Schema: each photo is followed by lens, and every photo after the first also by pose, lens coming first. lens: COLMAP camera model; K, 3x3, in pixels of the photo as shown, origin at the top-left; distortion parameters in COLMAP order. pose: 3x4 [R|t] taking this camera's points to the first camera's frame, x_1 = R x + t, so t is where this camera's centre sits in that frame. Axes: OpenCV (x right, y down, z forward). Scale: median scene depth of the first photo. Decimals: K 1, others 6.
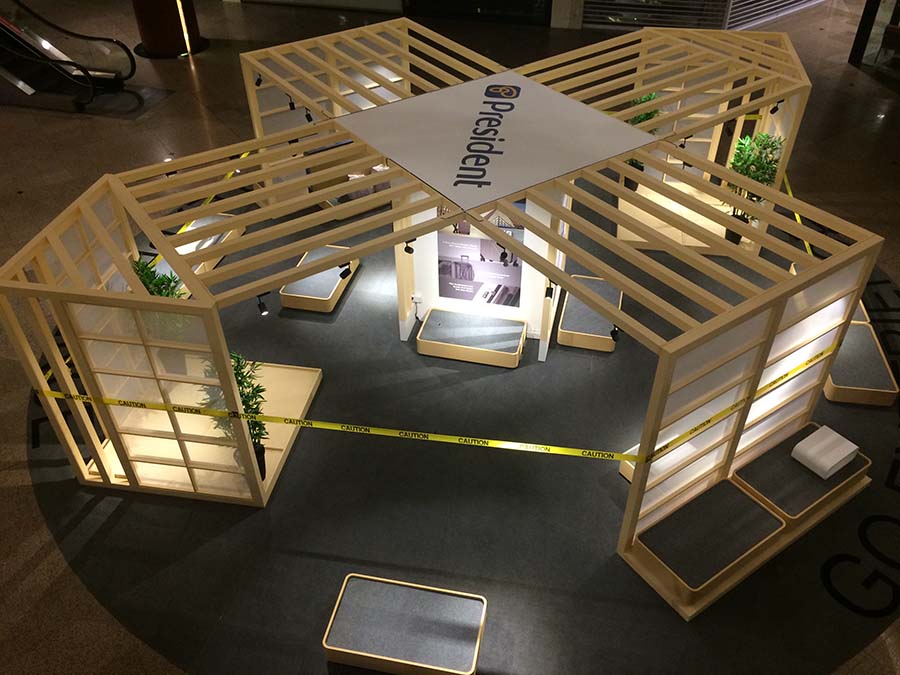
lens RADIAL K [[766.0, 0, 448.9], [0, 766.0, 338.3], [0, 0, 1]] dist [0.021827, -0.002010]
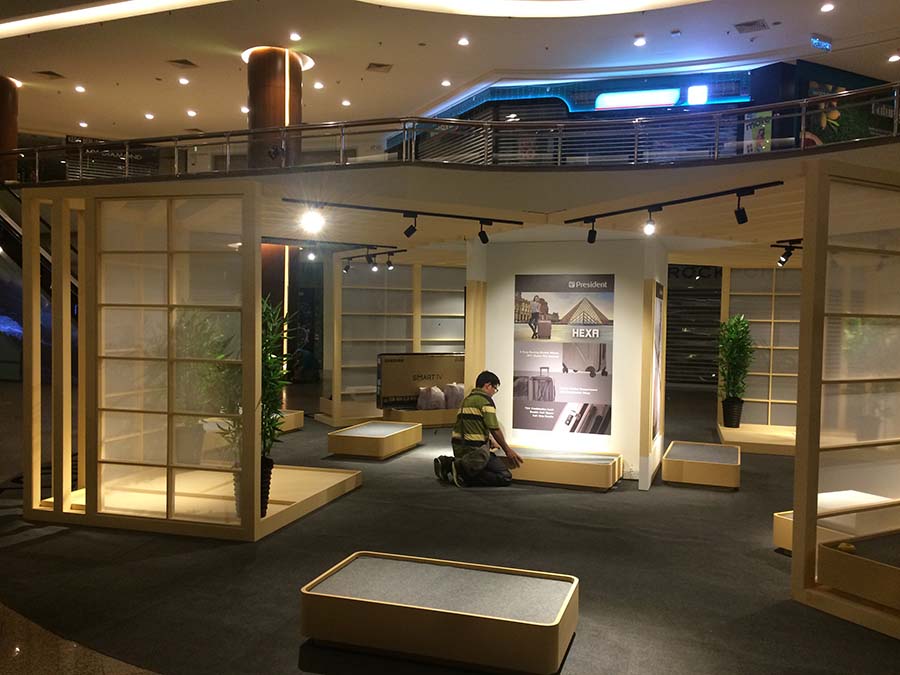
lens RADIAL K [[766.0, 0, 450.5], [0, 766.0, 337.5], [0, 0, 1]] dist [0.021827, -0.002010]
pose [[0.994078, 0.030504, -0.104299, 0.004281], [-0.087184, 0.796797, -0.597925, 0.390286], [0.064866, 0.603477, 0.794737, 0.278625]]
